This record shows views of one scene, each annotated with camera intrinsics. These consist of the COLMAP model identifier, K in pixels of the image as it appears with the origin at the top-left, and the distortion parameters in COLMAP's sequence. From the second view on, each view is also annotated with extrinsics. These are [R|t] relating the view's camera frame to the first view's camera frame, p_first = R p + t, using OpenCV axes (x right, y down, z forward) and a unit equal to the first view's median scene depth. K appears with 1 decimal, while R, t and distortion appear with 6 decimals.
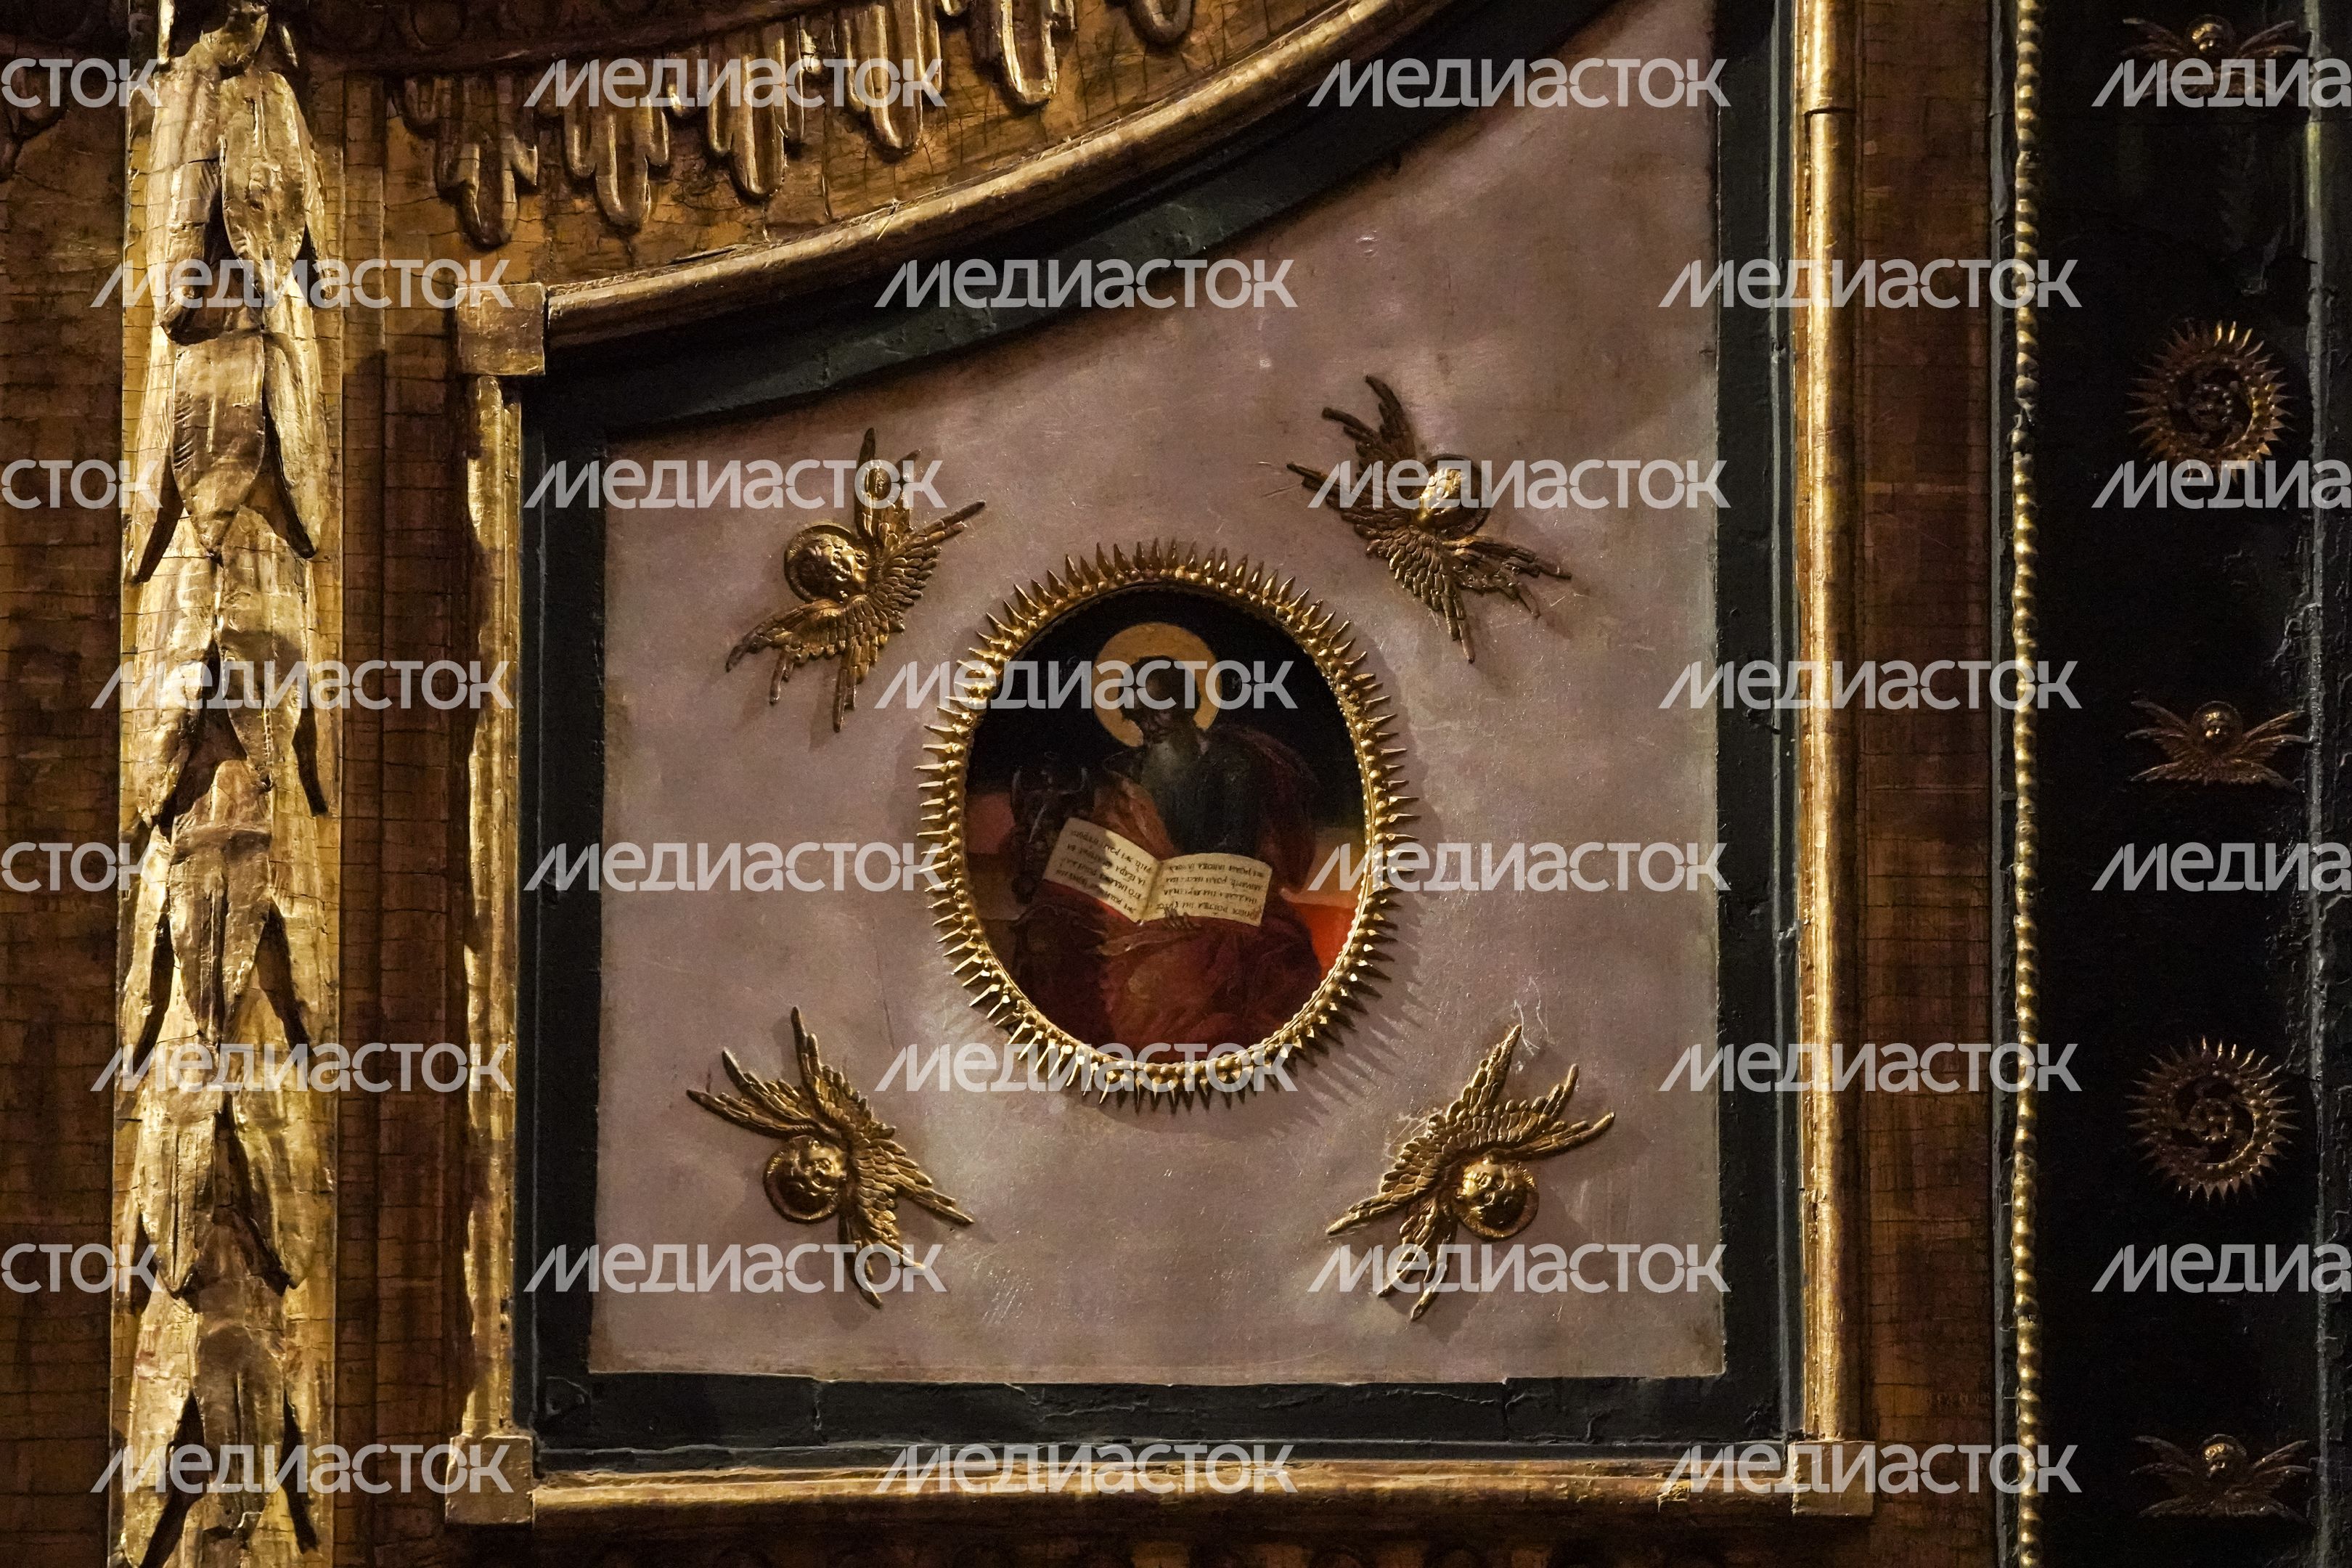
lens RADIAL K [[8632.7, 0, 1174.0], [0, 8632.7, 786.8], [0, 0, 1]] dist [0.425812, 0.000000]
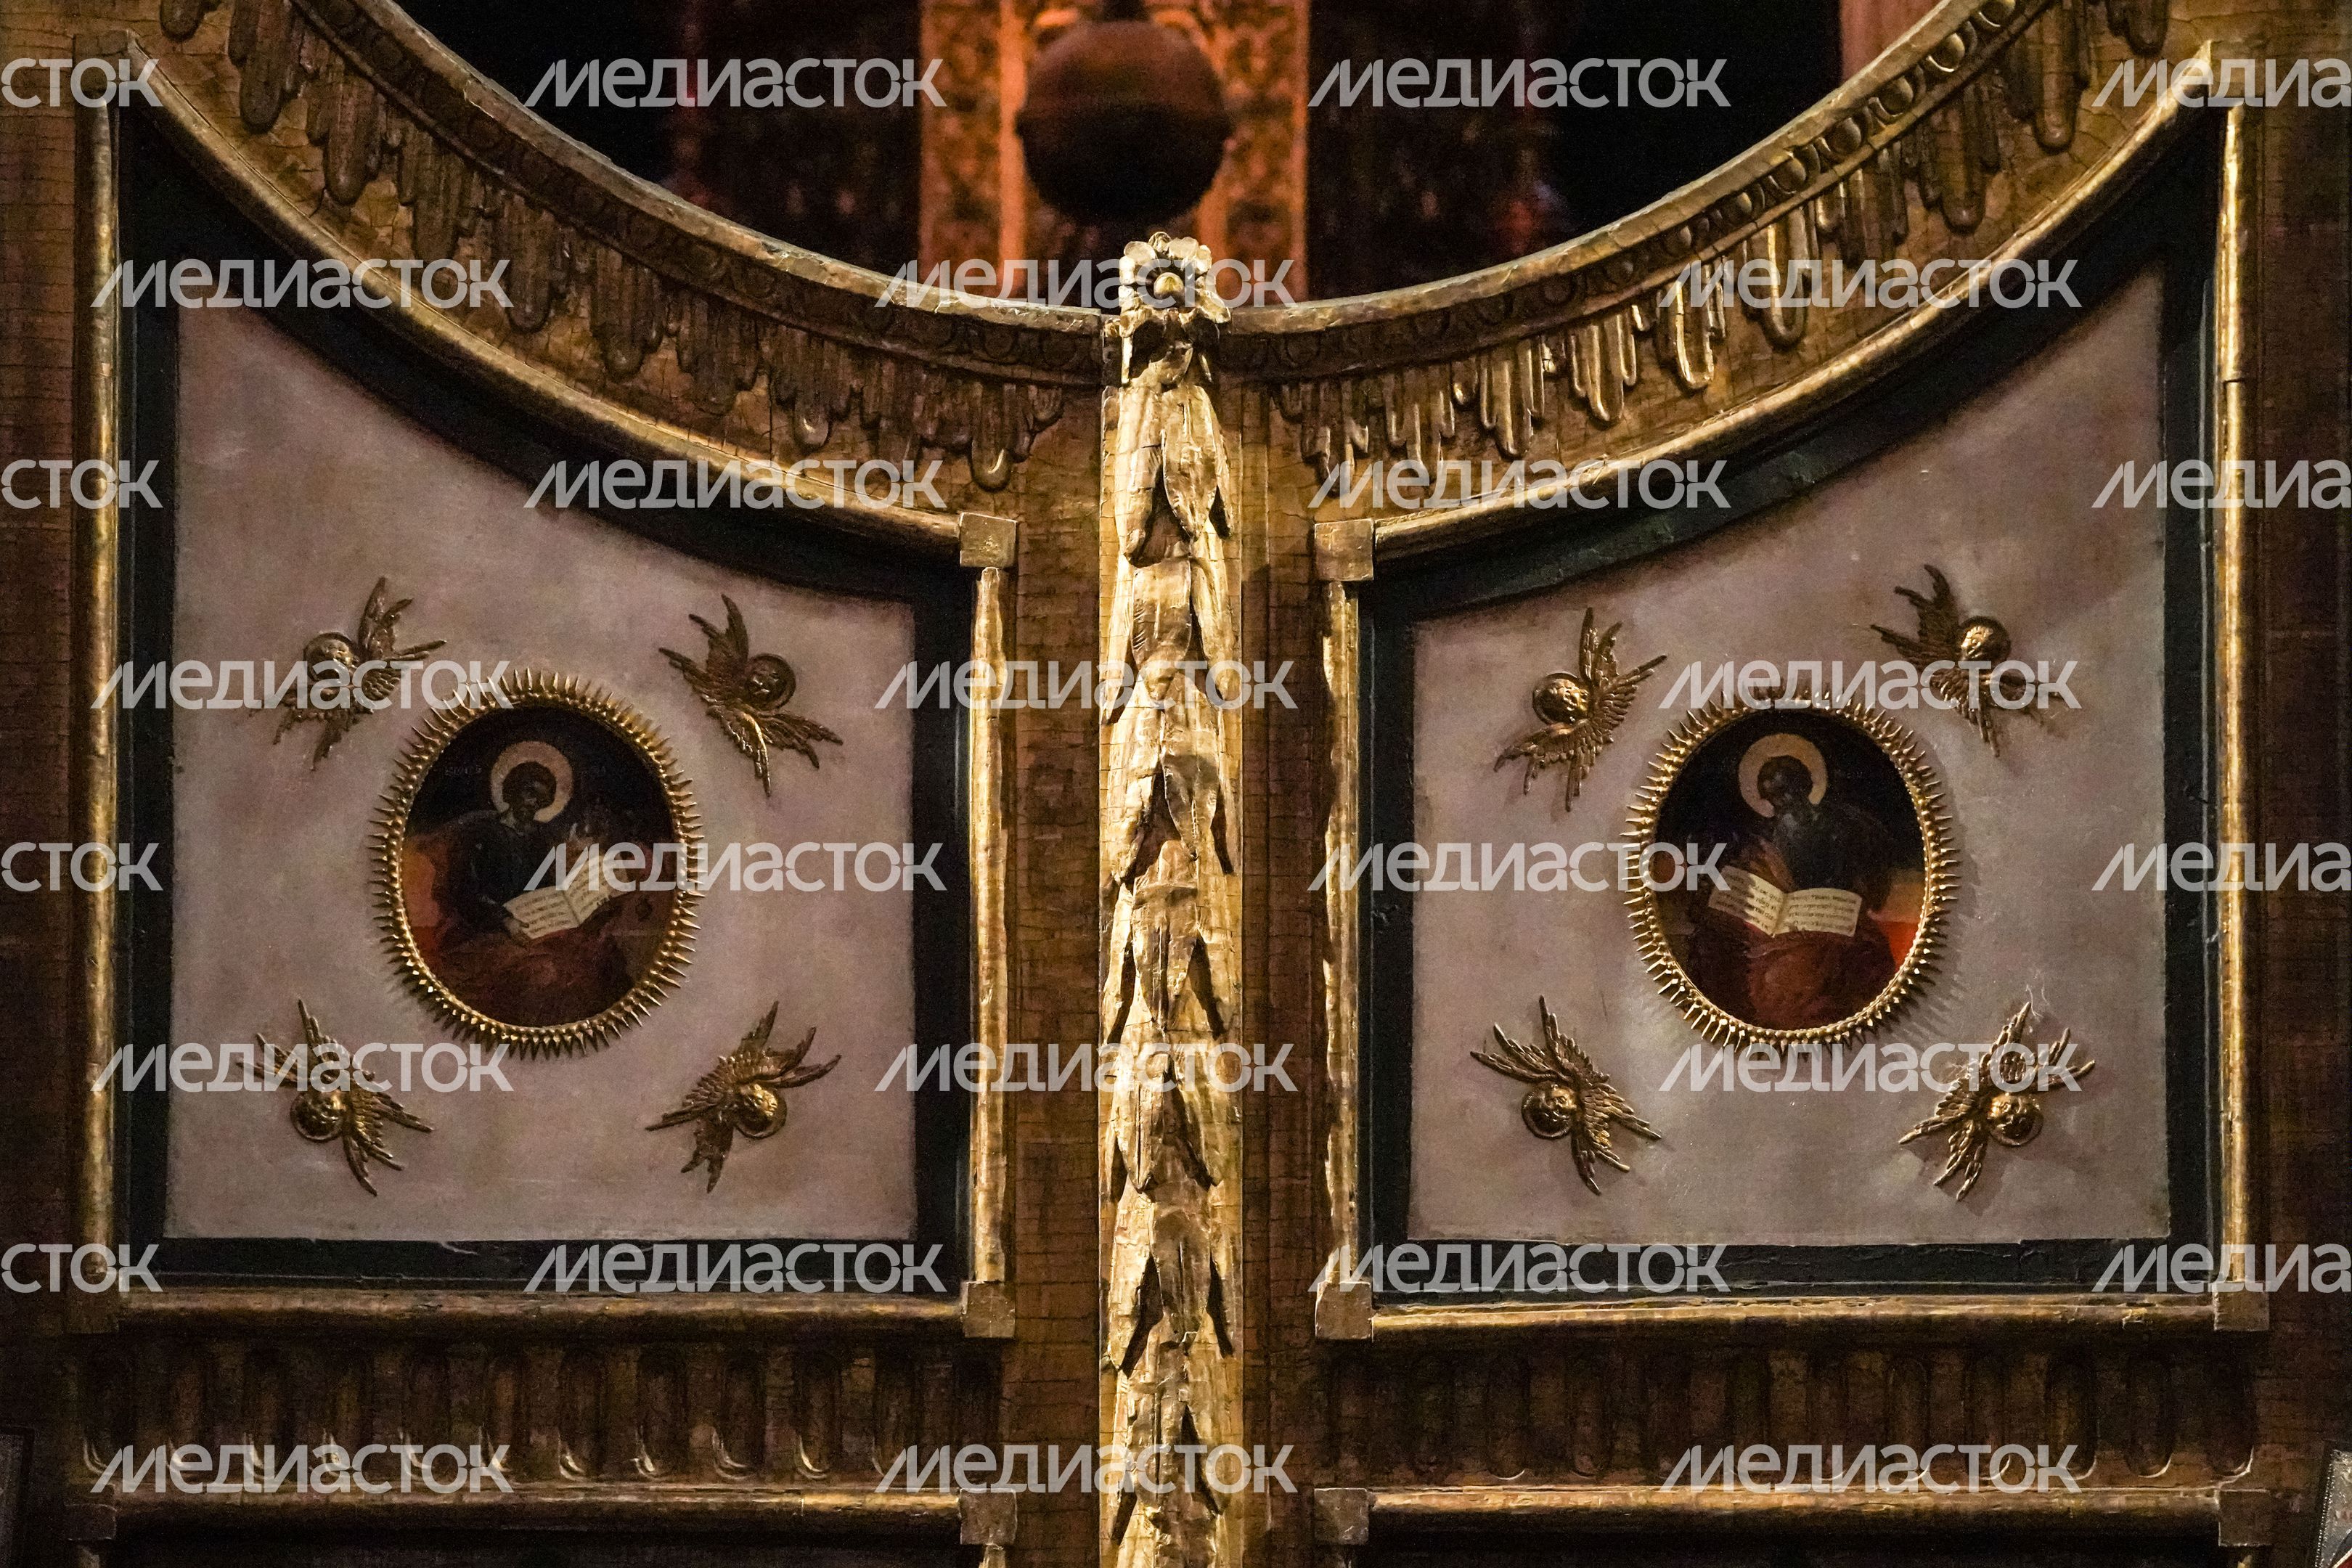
lens RADIAL K [[6791.7, 0, 1178.5], [0, 6791.7, 784.0], [0, 0, 1]] dist [0.058325, 0.000000]
pose [[0.994641, -0.006205, -0.103200, 0.015609], [0.008370, 0.999754, 0.020558, -0.036170], [0.103047, -0.021311, 0.994448, -0.182996]]
